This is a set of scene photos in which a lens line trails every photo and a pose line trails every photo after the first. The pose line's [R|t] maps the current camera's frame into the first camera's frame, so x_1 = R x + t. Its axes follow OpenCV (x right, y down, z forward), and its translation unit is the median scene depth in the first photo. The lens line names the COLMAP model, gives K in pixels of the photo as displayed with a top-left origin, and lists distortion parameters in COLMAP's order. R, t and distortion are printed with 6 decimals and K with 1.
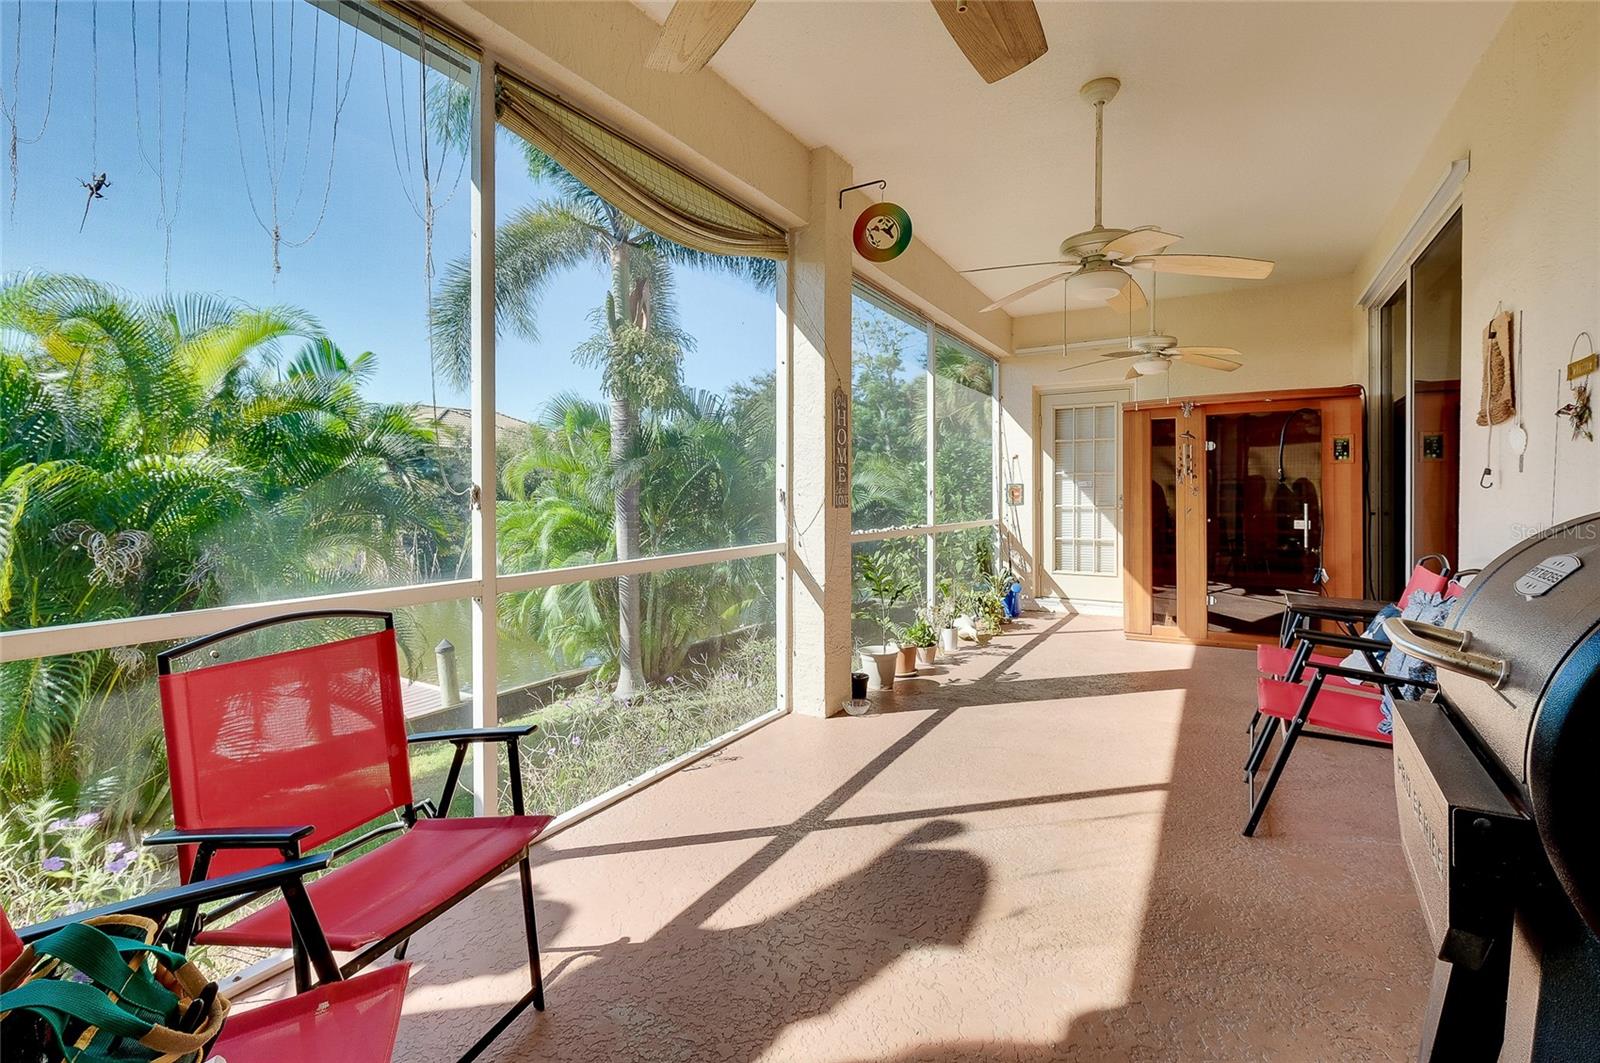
lens RADIAL K [[710.7, 0, 799.8], [0, 710.7, 494.9], [0, 0, 1]] dist [-0.001921, -0.001335]
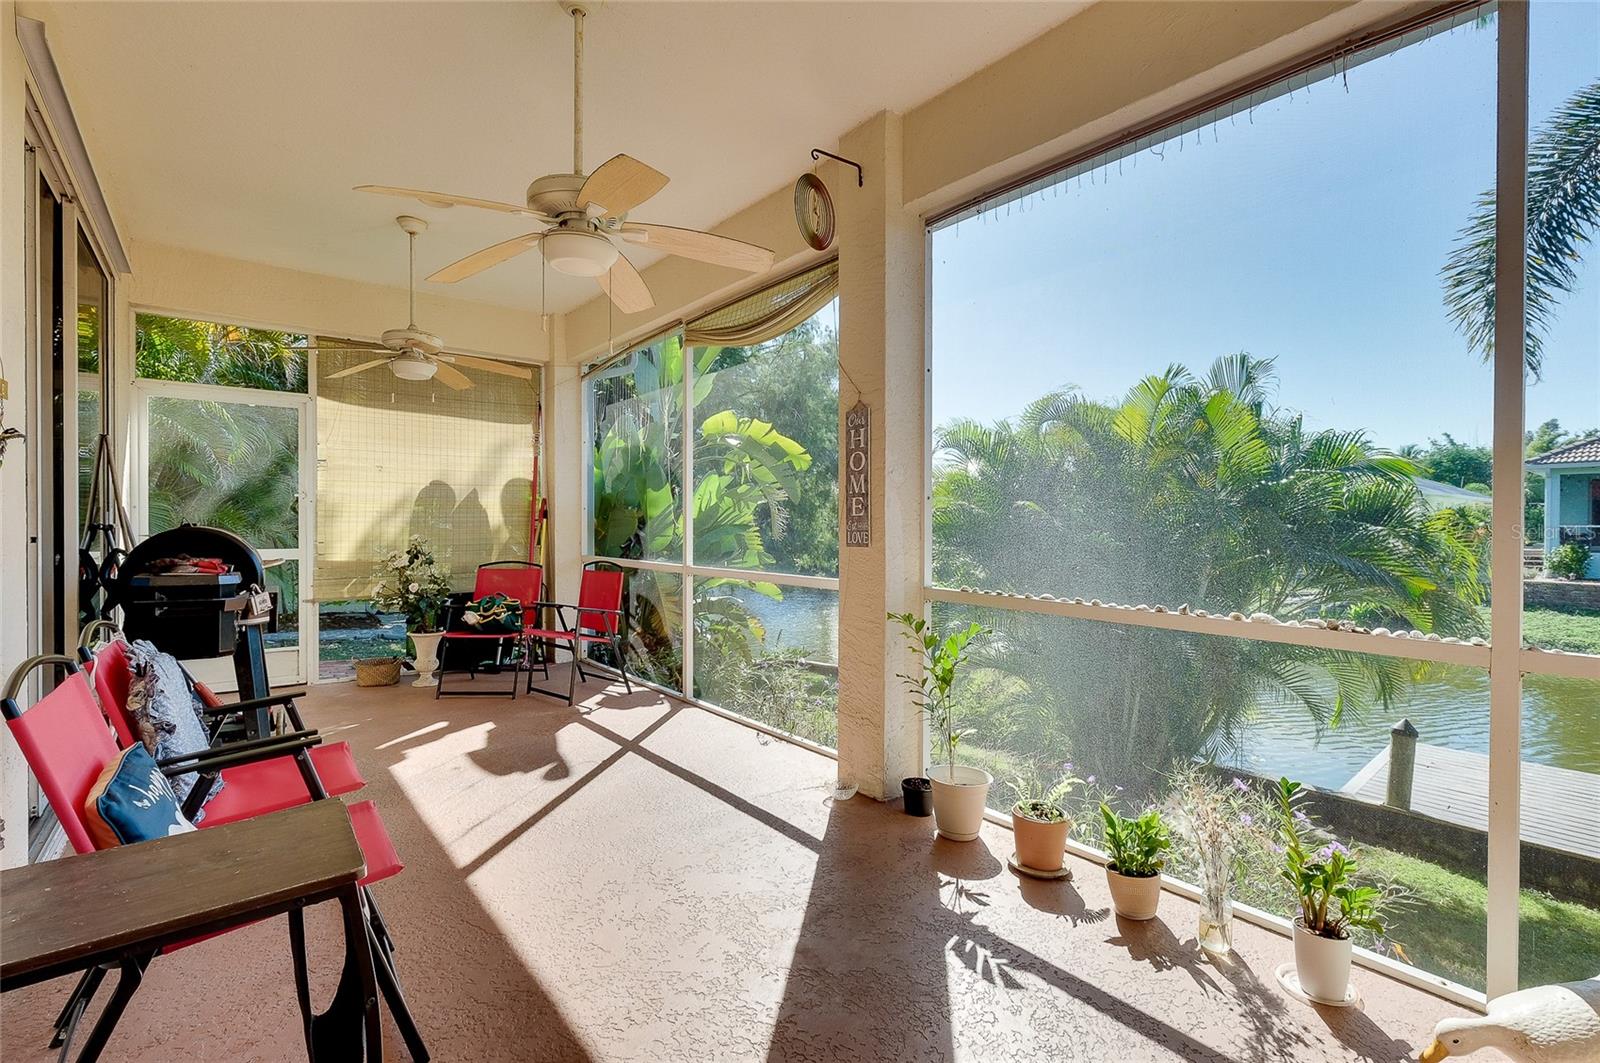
lens RADIAL K [[710.7, 0, 801.6], [0, 710.7, 528.8], [0, 0, 1]] dist [-0.001921, -0.001335]
pose [[-0.336936, 0.011600, -0.941456, 1.185954], [-0.007140, 0.999864, 0.014875, -0.025215], [0.941500, 0.011734, -0.336808, 1.669626]]
